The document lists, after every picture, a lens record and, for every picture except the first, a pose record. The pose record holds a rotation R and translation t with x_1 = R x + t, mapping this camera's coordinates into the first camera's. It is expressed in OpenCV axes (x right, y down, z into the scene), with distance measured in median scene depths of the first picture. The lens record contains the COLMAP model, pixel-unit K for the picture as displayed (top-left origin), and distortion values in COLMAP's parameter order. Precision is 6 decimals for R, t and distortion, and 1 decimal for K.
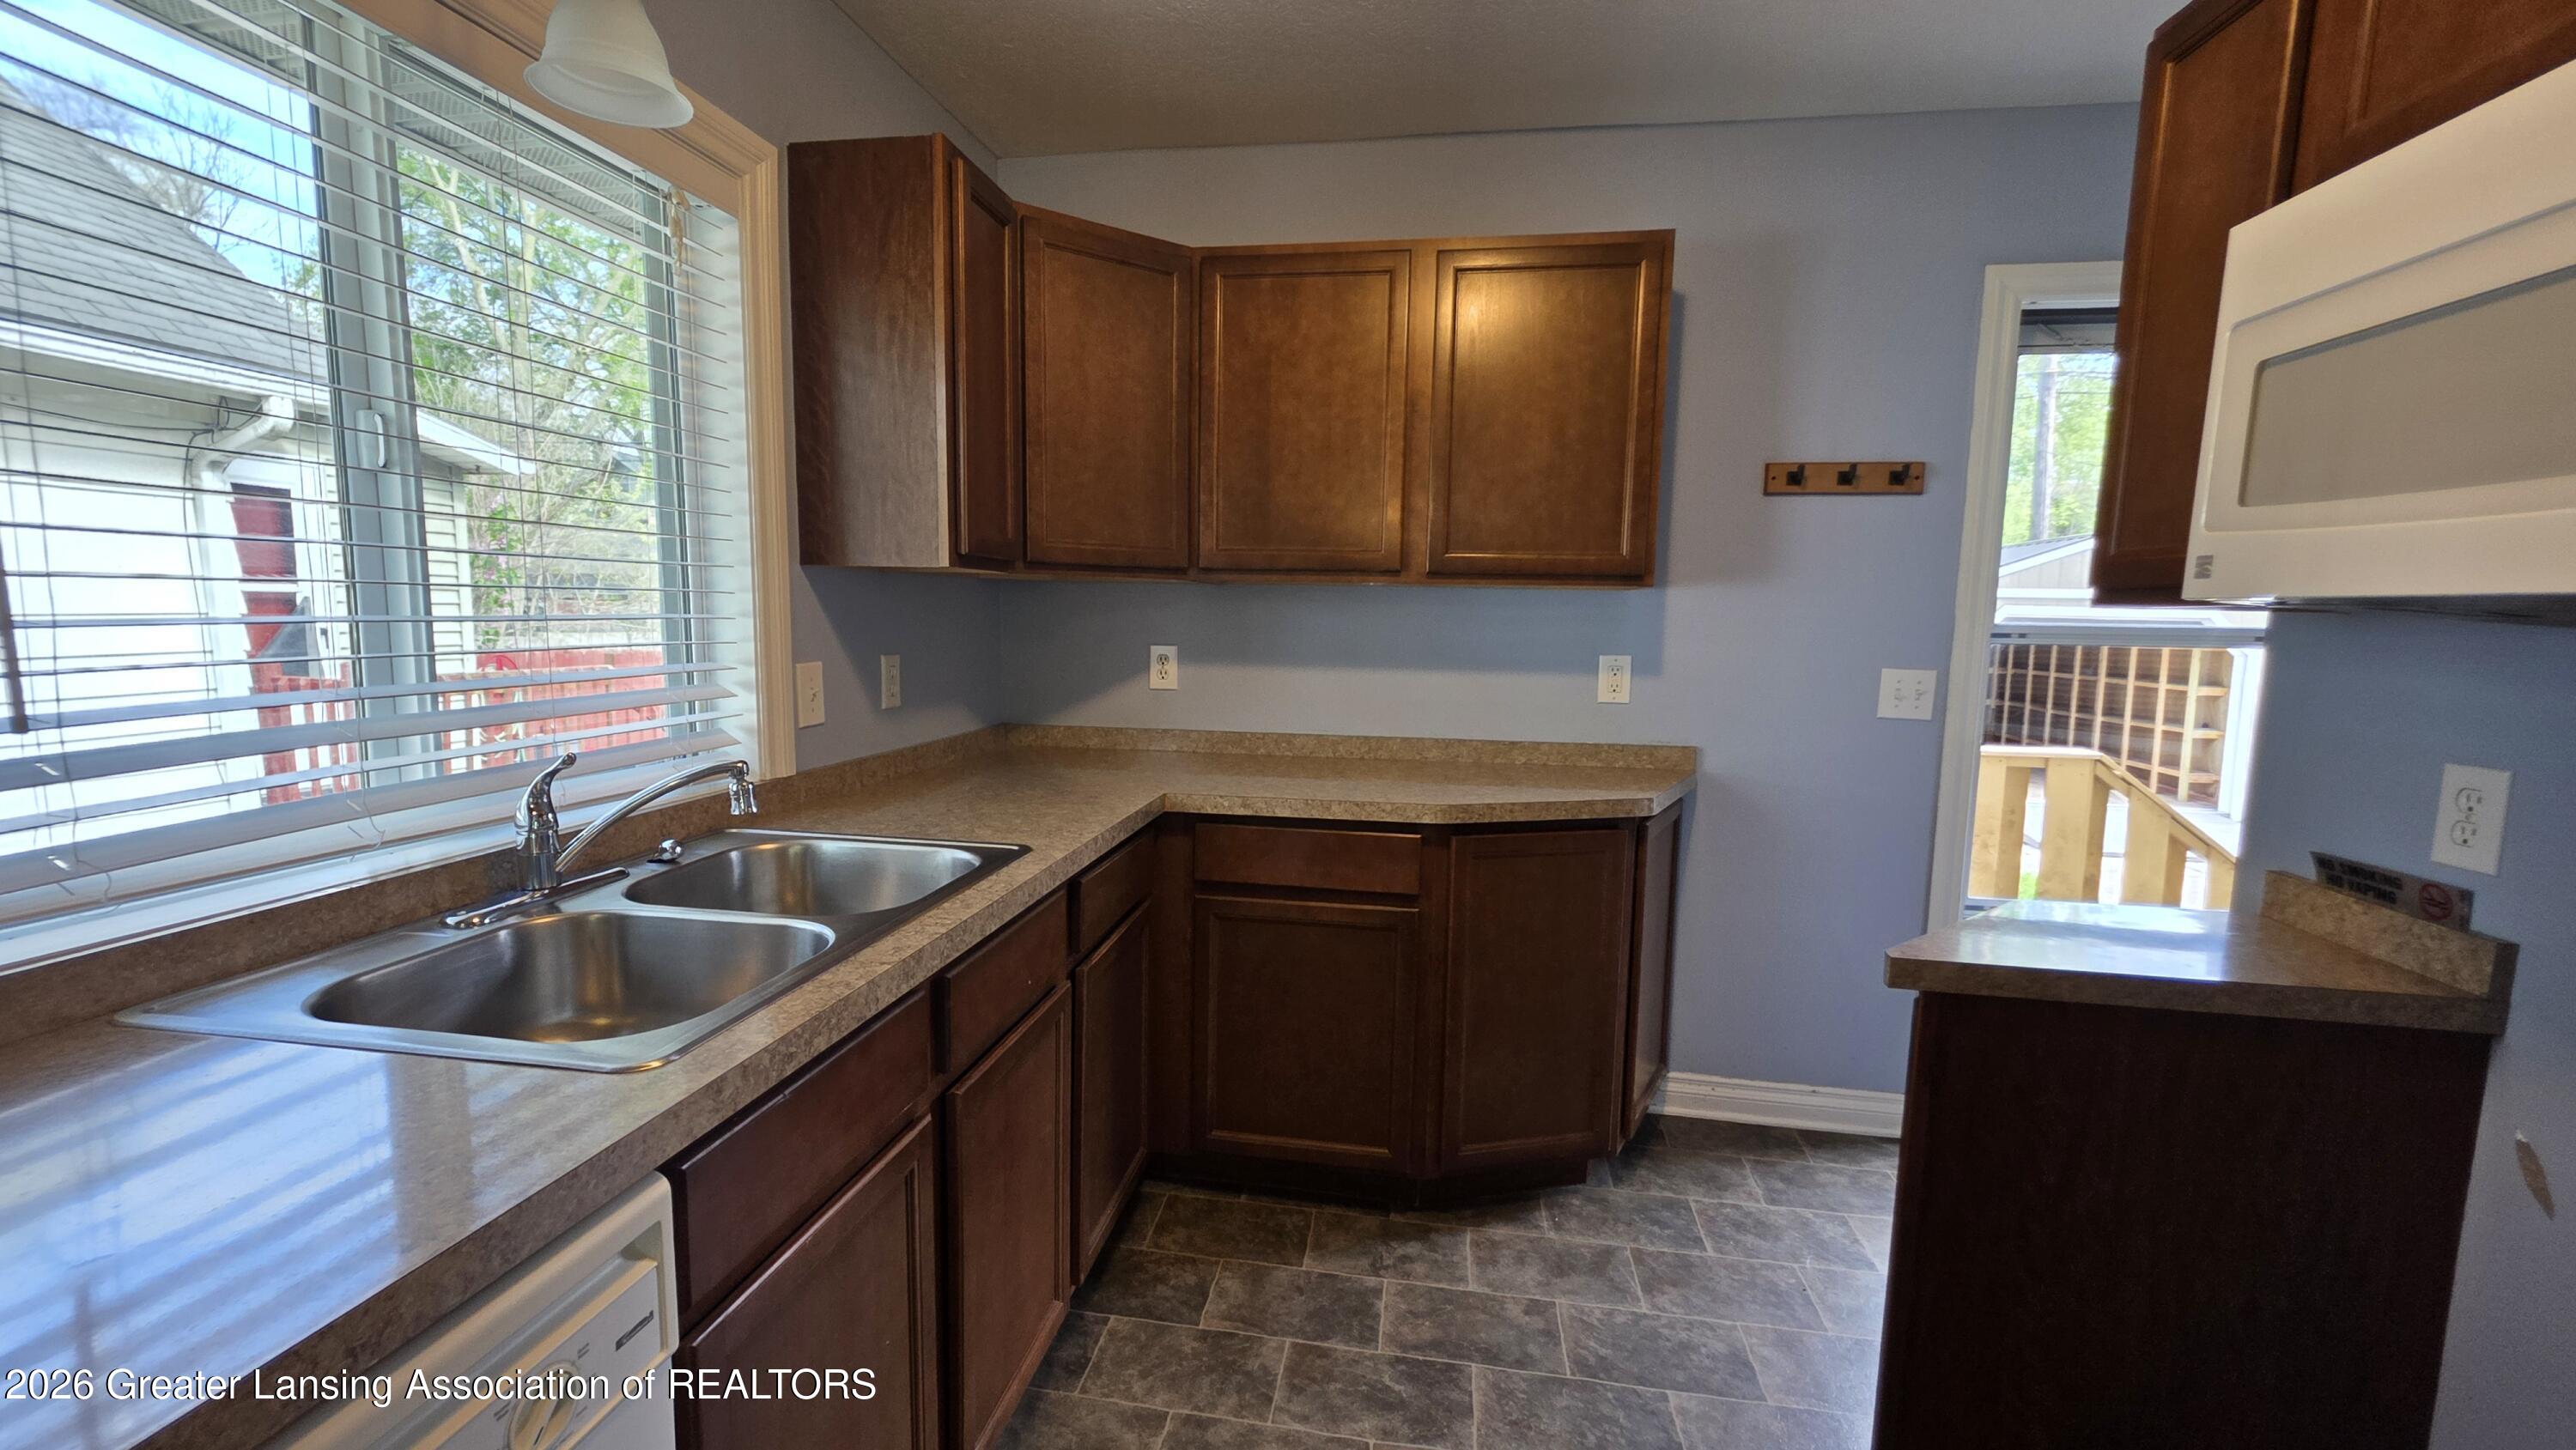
lens RADIAL K [[1030.6, 0, 1283.9], [0, 1030.6, 729.4], [0, 0, 1]] dist [0.002964, -0.000750]
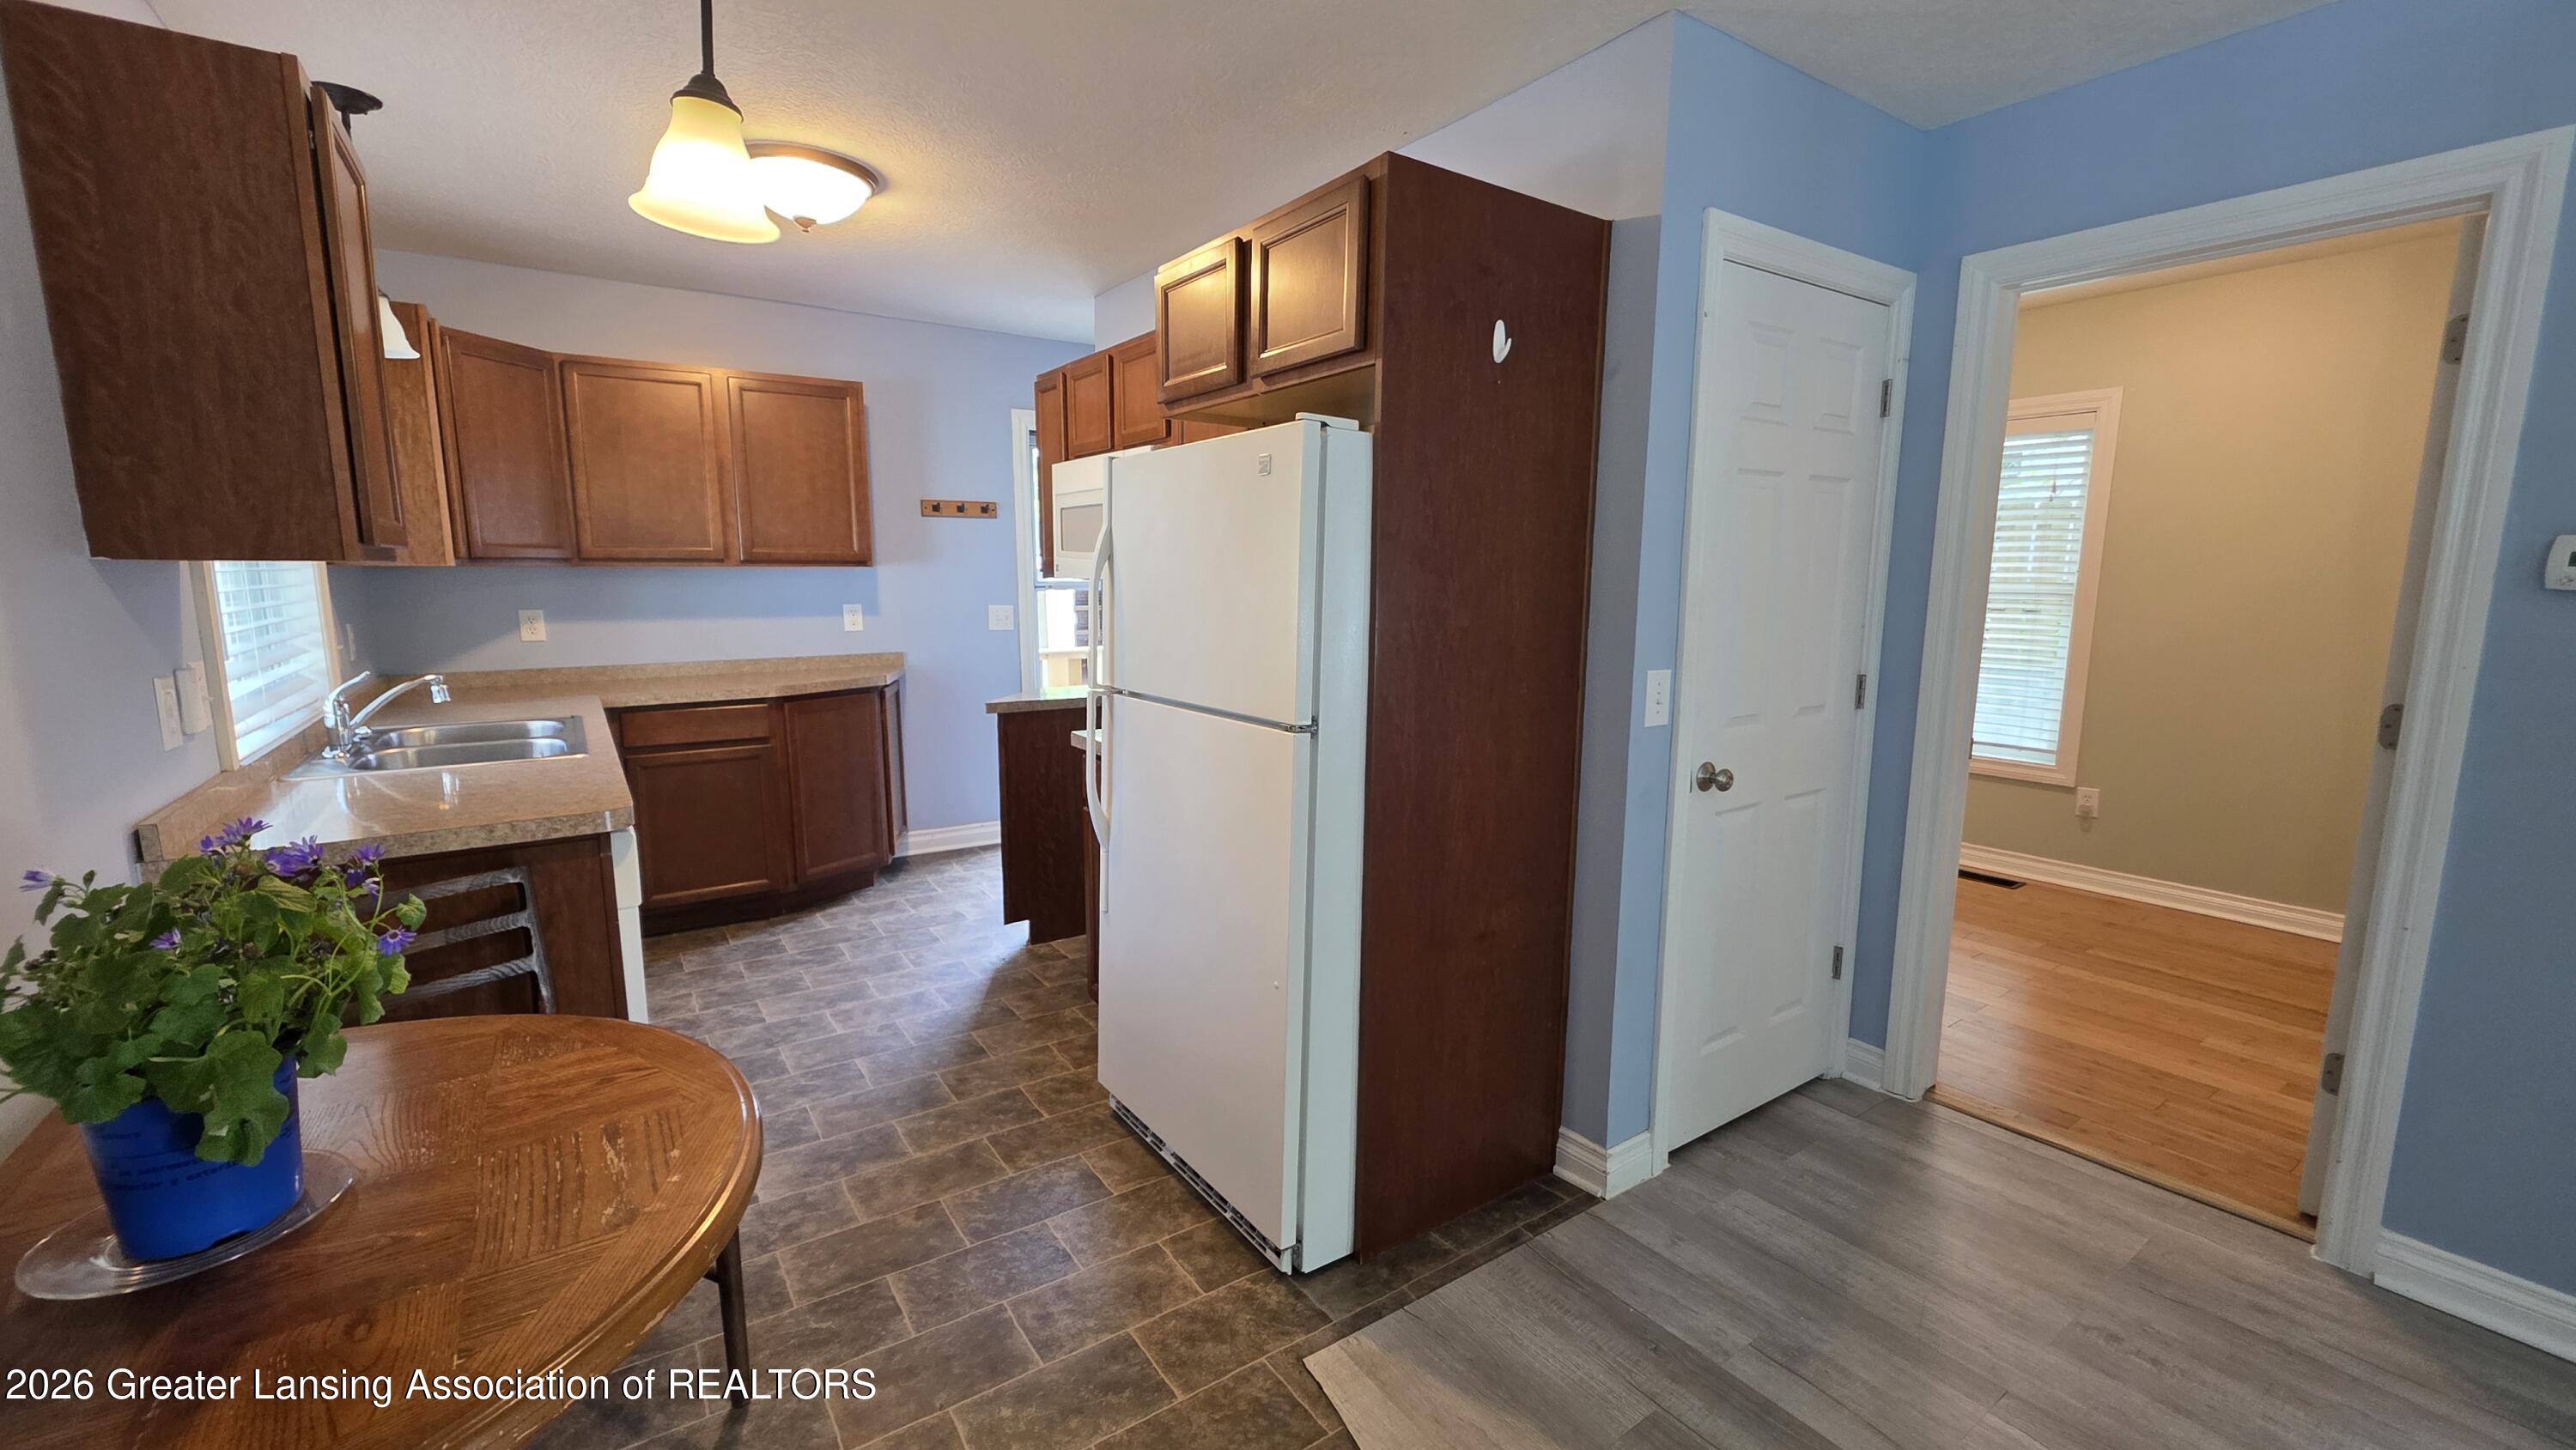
lens RADIAL K [[1030.6, 0, 1275.7], [0, 1030.6, 724.6], [0, 0, 1]] dist [0.002964, -0.000750]
pose [[0.725419, -0.119333, 0.677884, -0.451930], [0.090360, 0.992844, 0.078082, 0.073885], [-0.682350, 0.004612, 0.731011, -0.952365]]
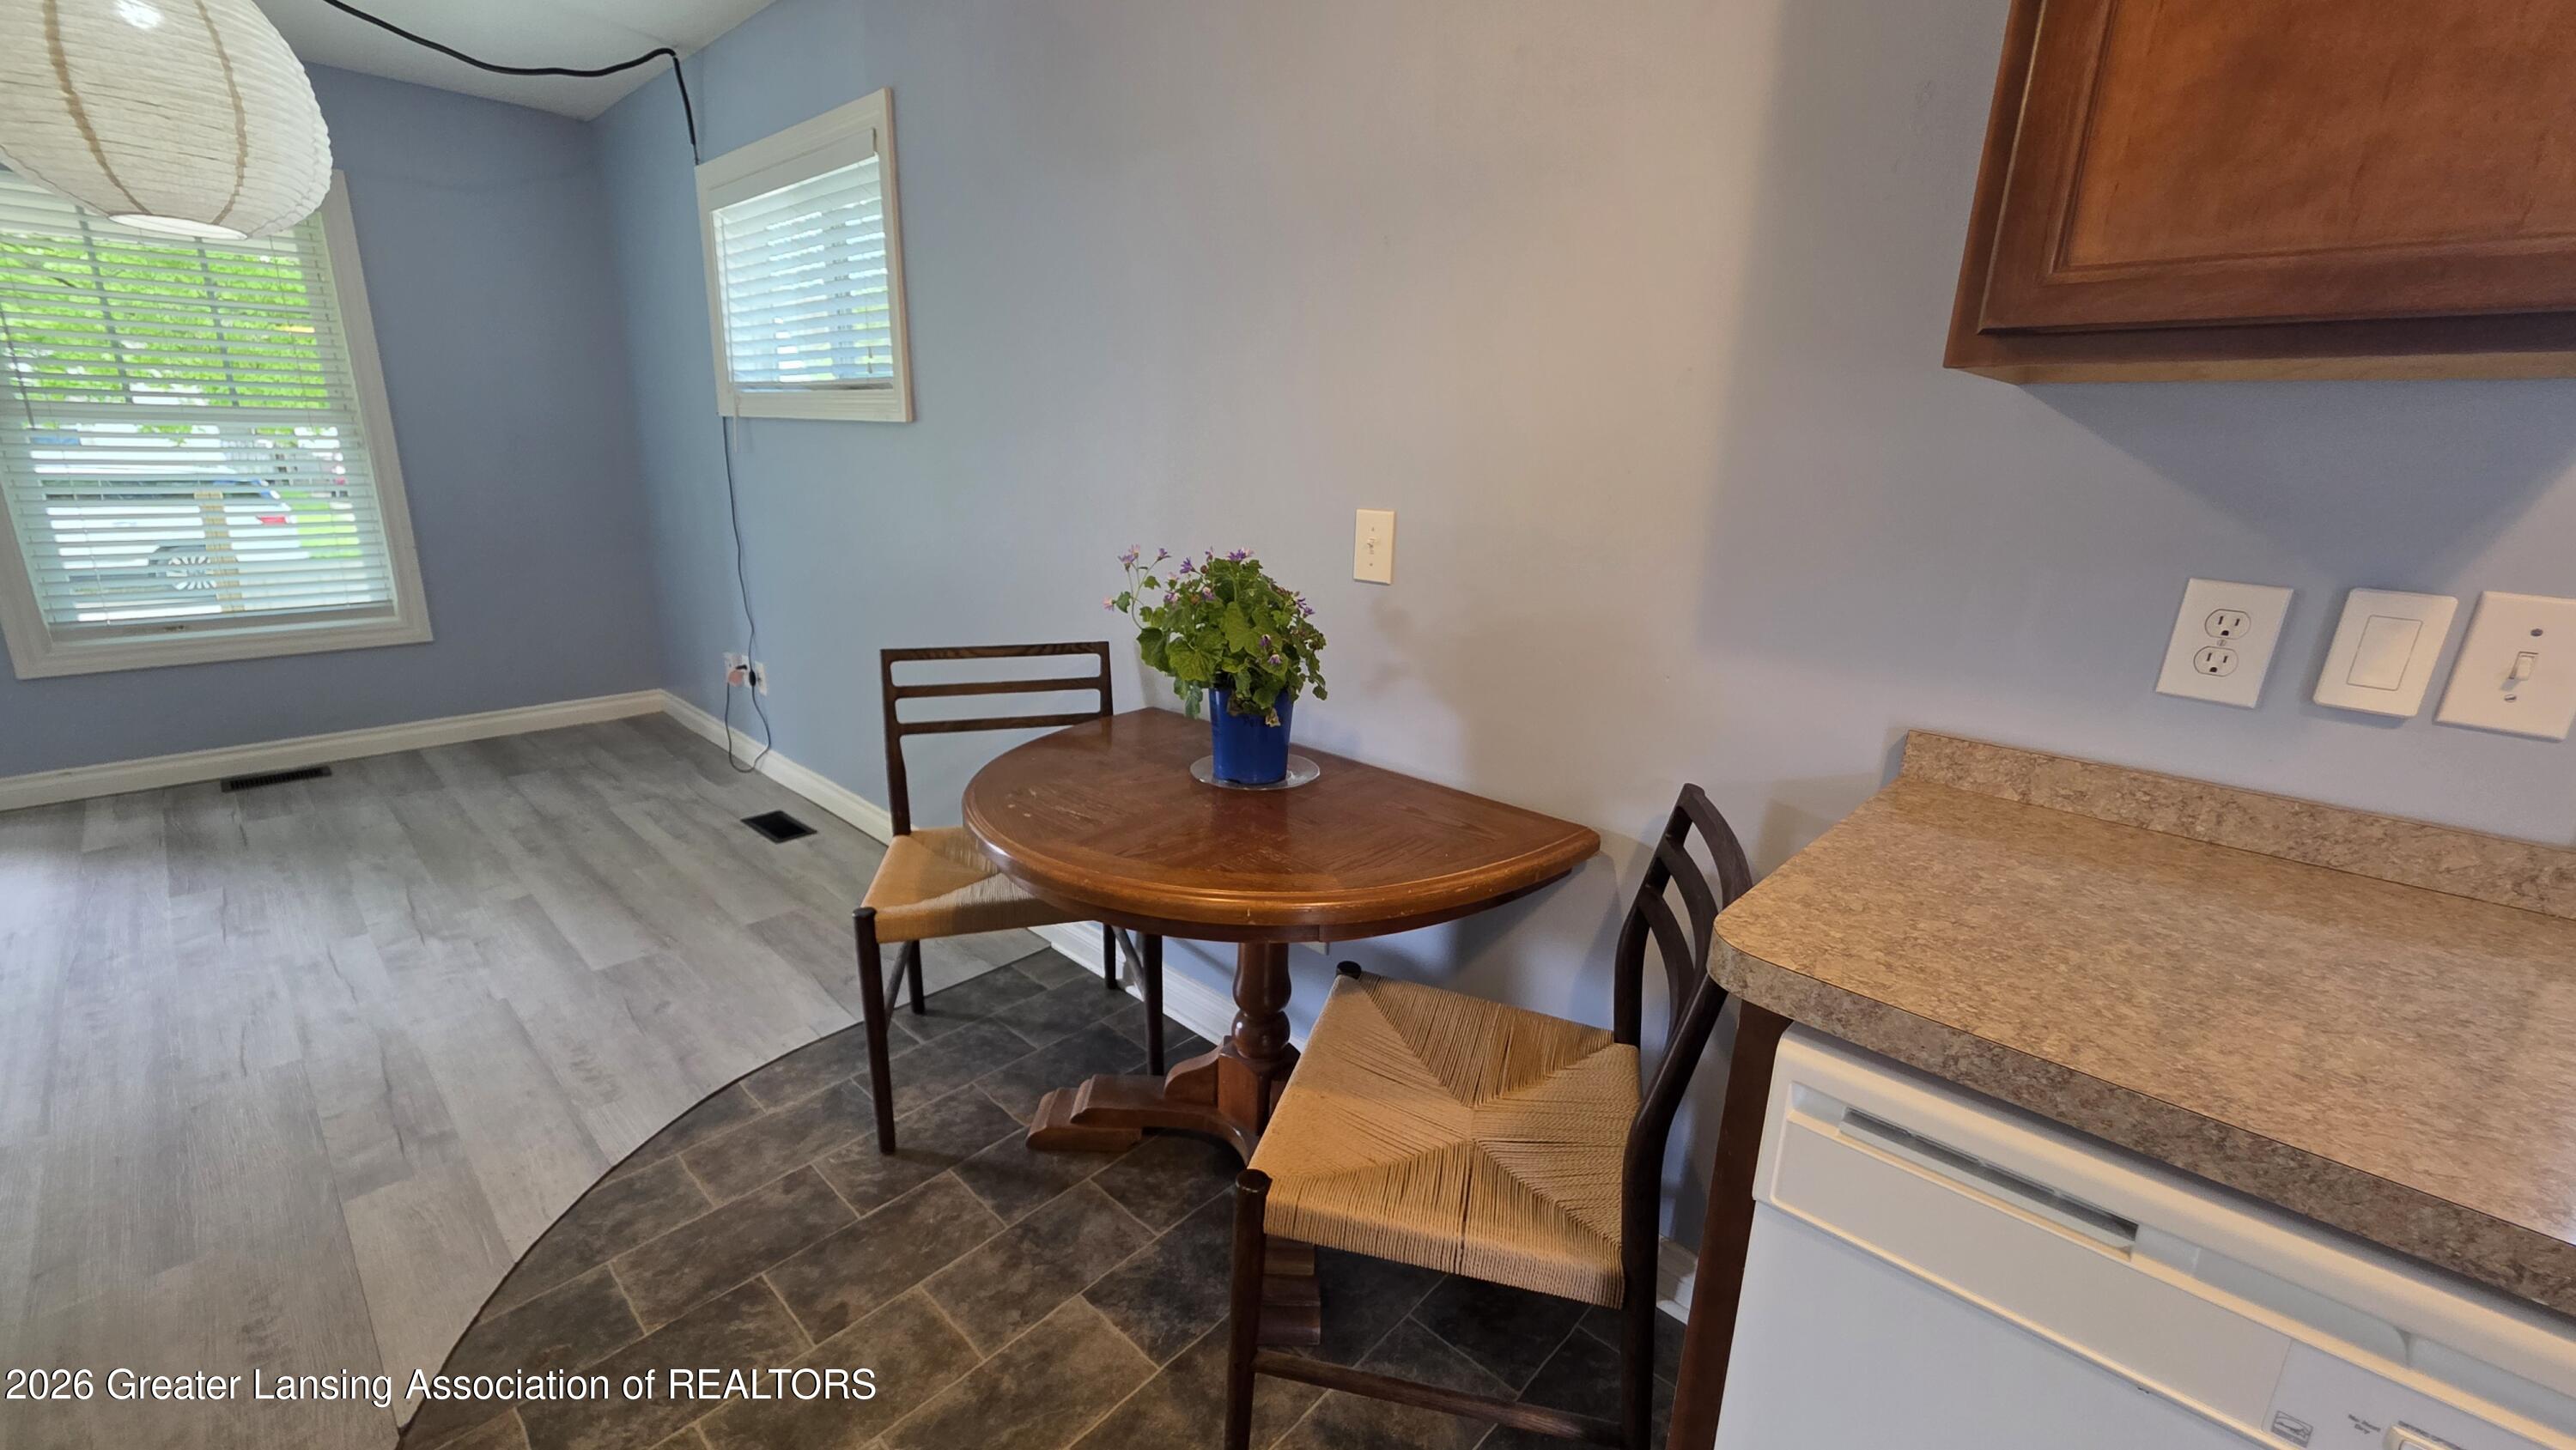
lens RADIAL K [[1030.6, 0, 1270.8], [0, 1030.6, 726.8], [0, 0, 1]] dist [0.002964, -0.000750]
pose [[-0.571559, 0.187401, -0.798875, 0.113211], [-0.131256, 0.940156, 0.314451, -0.005664], [0.809995, 0.284585, -0.512757, 0.099848]]
